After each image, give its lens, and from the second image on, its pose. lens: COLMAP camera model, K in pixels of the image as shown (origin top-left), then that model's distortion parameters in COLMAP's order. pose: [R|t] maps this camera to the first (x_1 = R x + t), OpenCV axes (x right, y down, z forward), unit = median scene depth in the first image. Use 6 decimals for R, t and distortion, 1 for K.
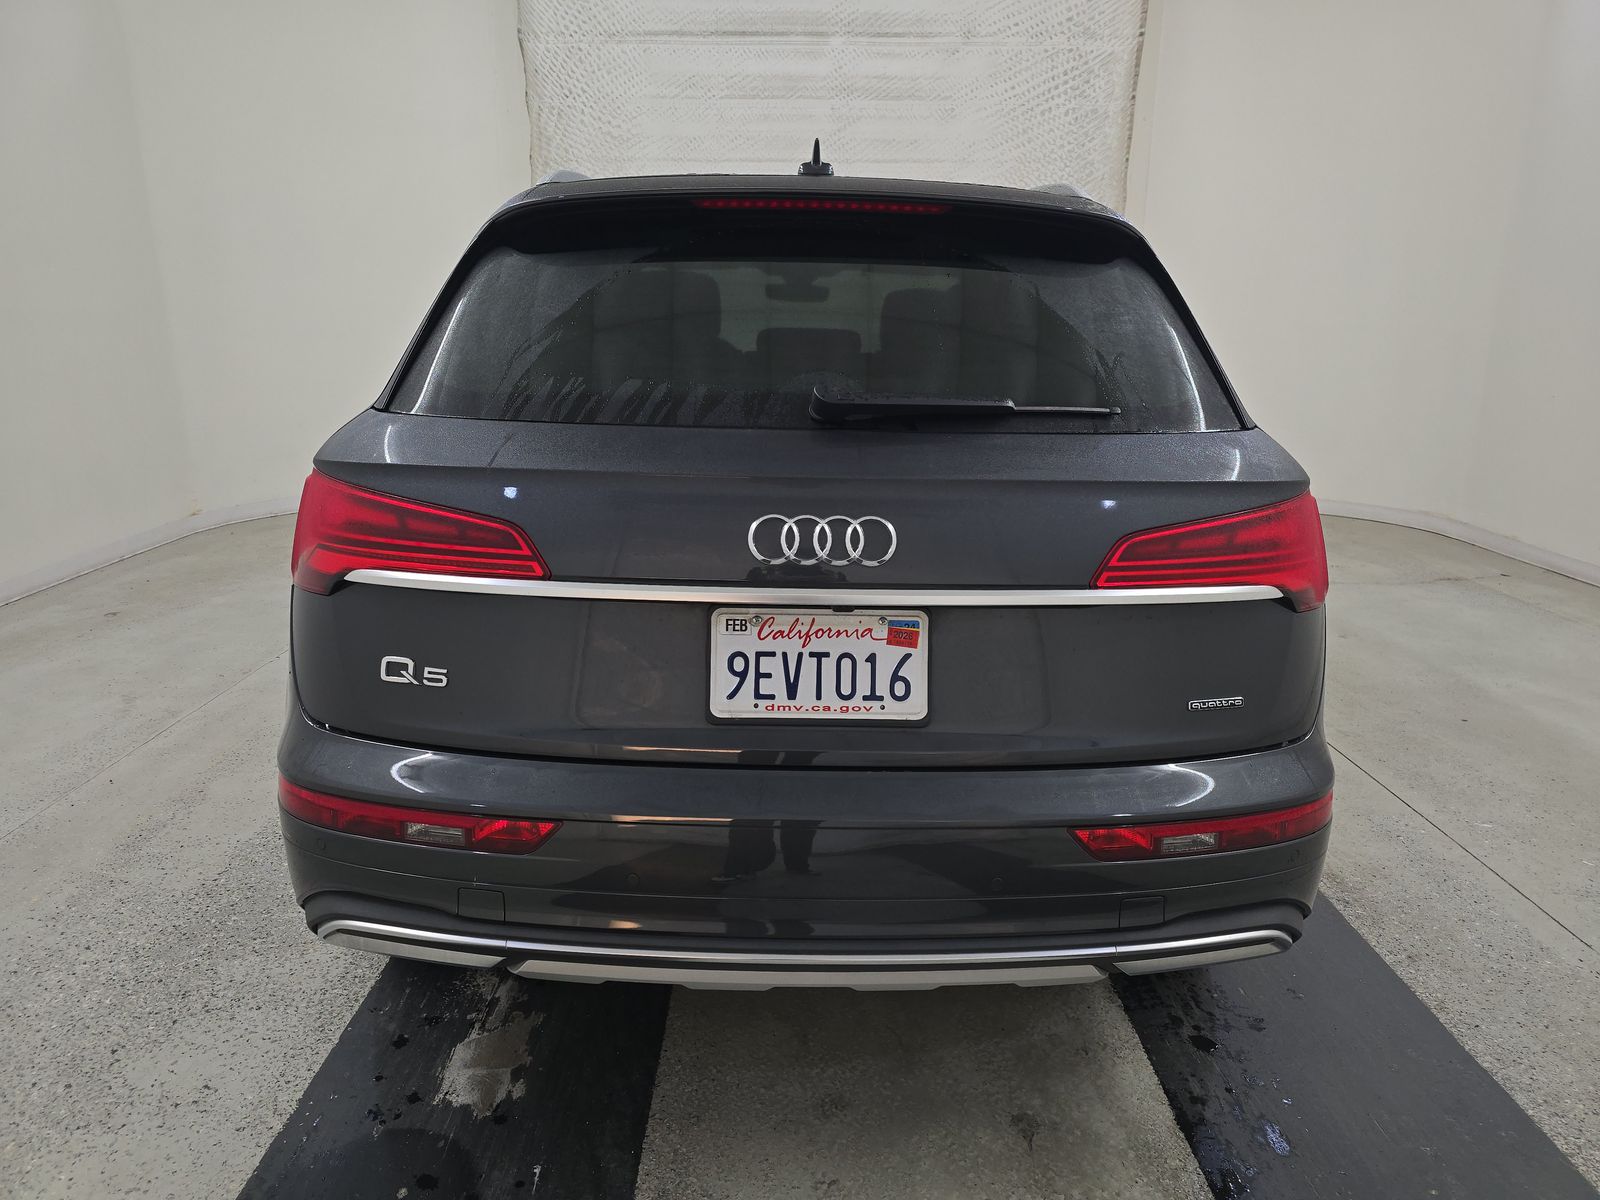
lens RADIAL K [[1069.5, 0, 797.3], [0, 1069.5, 599.0], [0, 0, 1]] dist [0.034499, -0.030203]
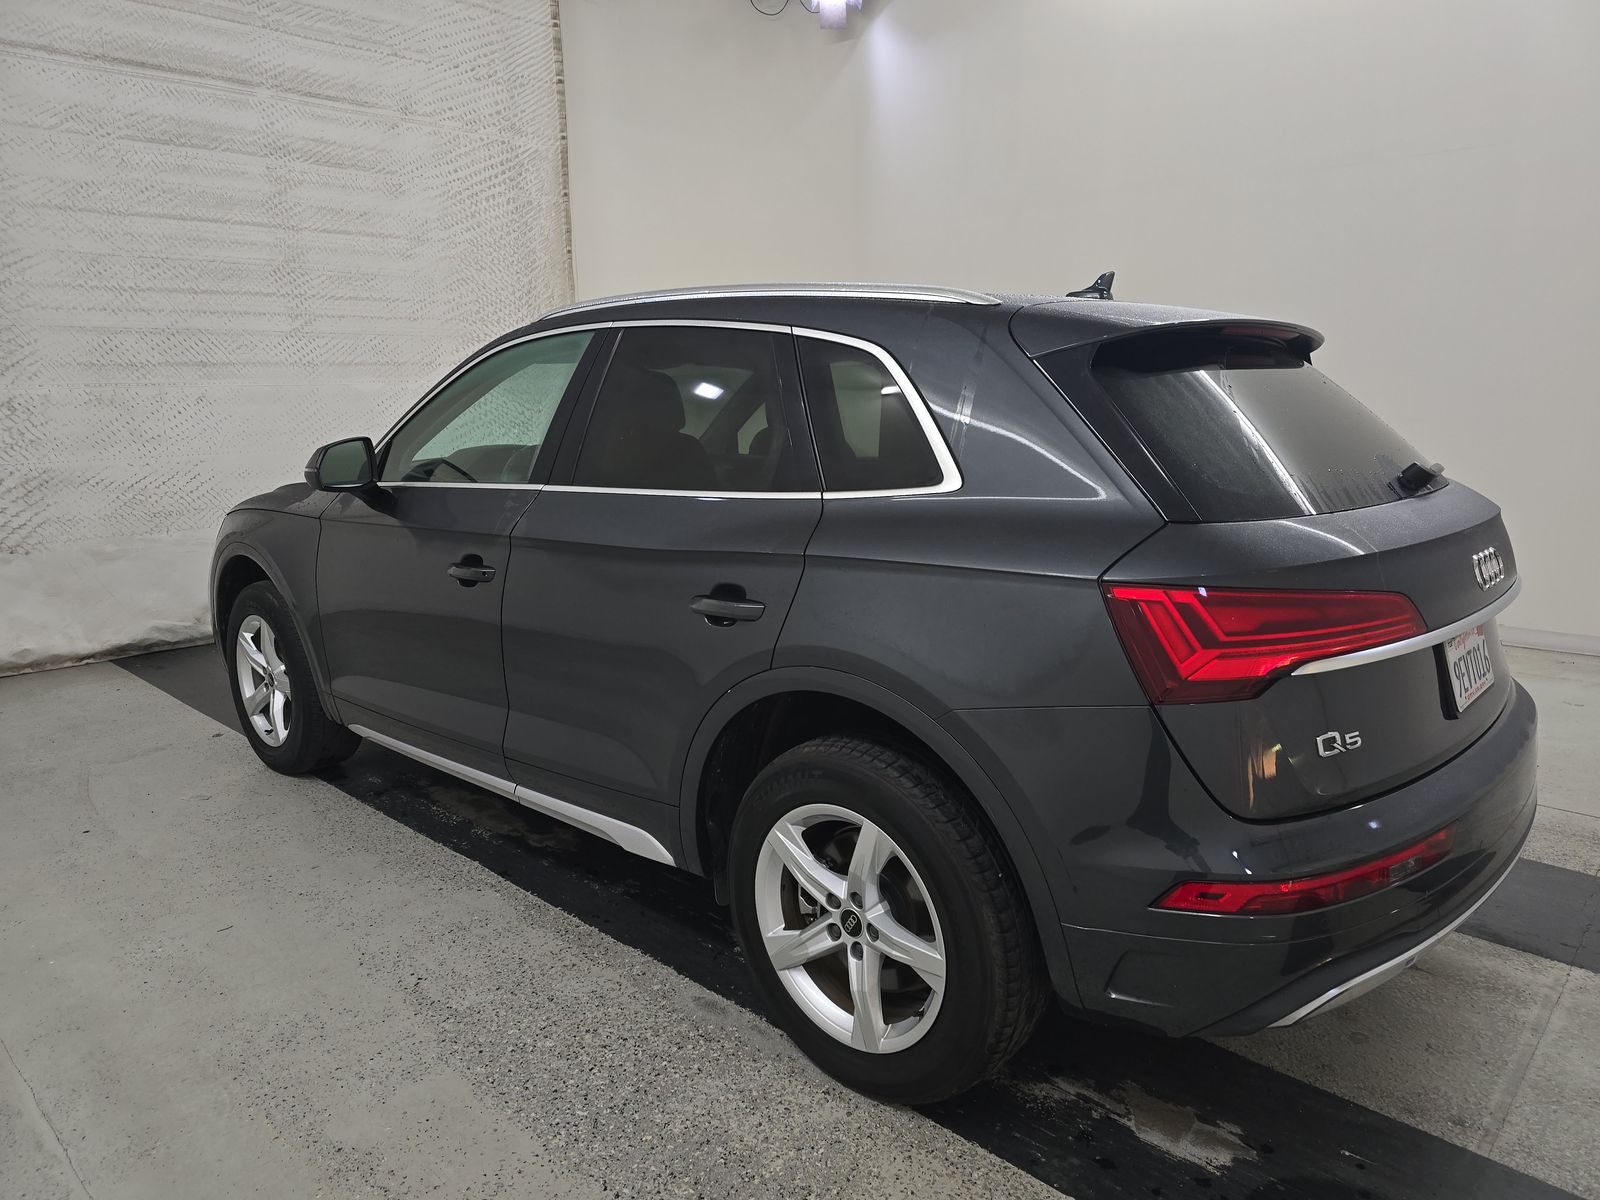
lens RADIAL K [[1069.5, 0, 797.3], [0, 1069.5, 599.0], [0, 0, 1]] dist [0.034499, -0.030203]
pose [[0.693322, -0.159916, 0.702660, -0.344270], [0.201354, 0.979220, 0.024179, -0.050052], [-0.691925, 0.124720, 0.711115, 0.128275]]
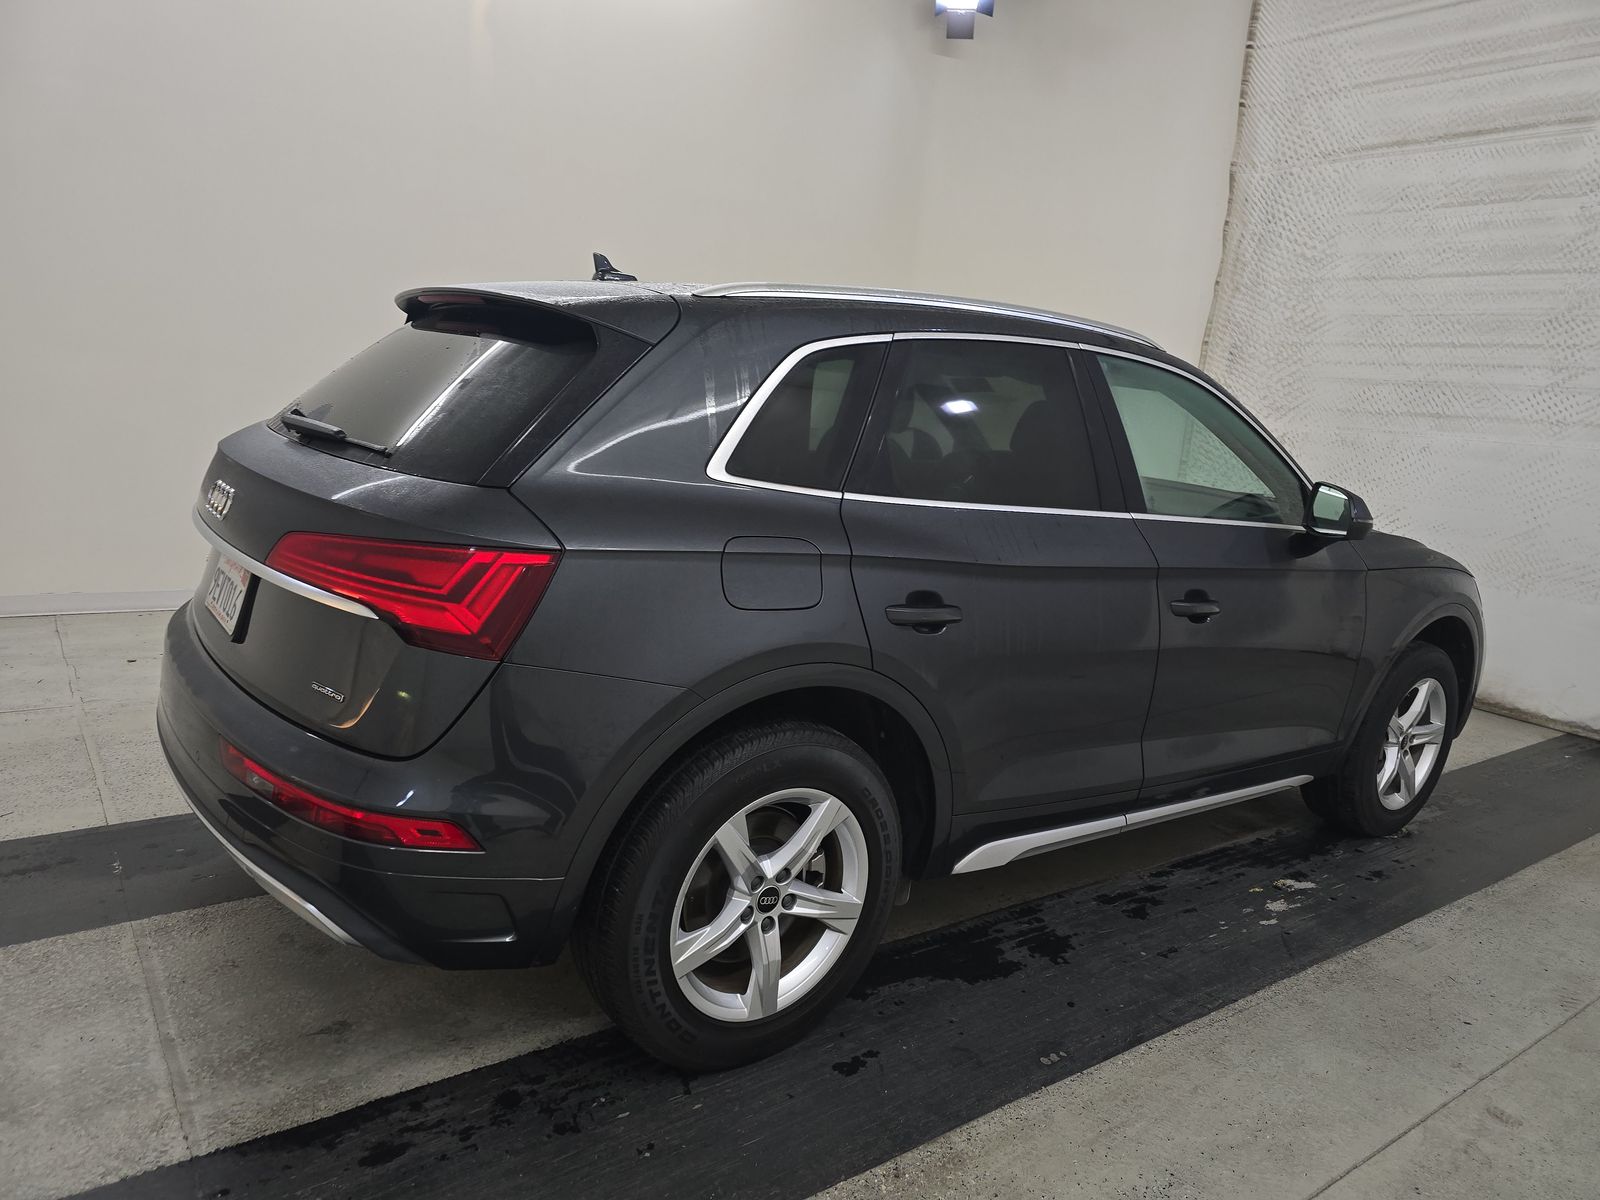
lens RADIAL K [[1062.6, 0, 804.2], [0, 1062.6, 588.5], [0, 0, 1]] dist [0.045670, -0.032000]
pose [[0.588983, 0.190007, -0.785491, 0.374773], [-0.283654, 0.958734, 0.019222, -0.044676], [0.756729, 0.211487, 0.618575, 0.145163]]
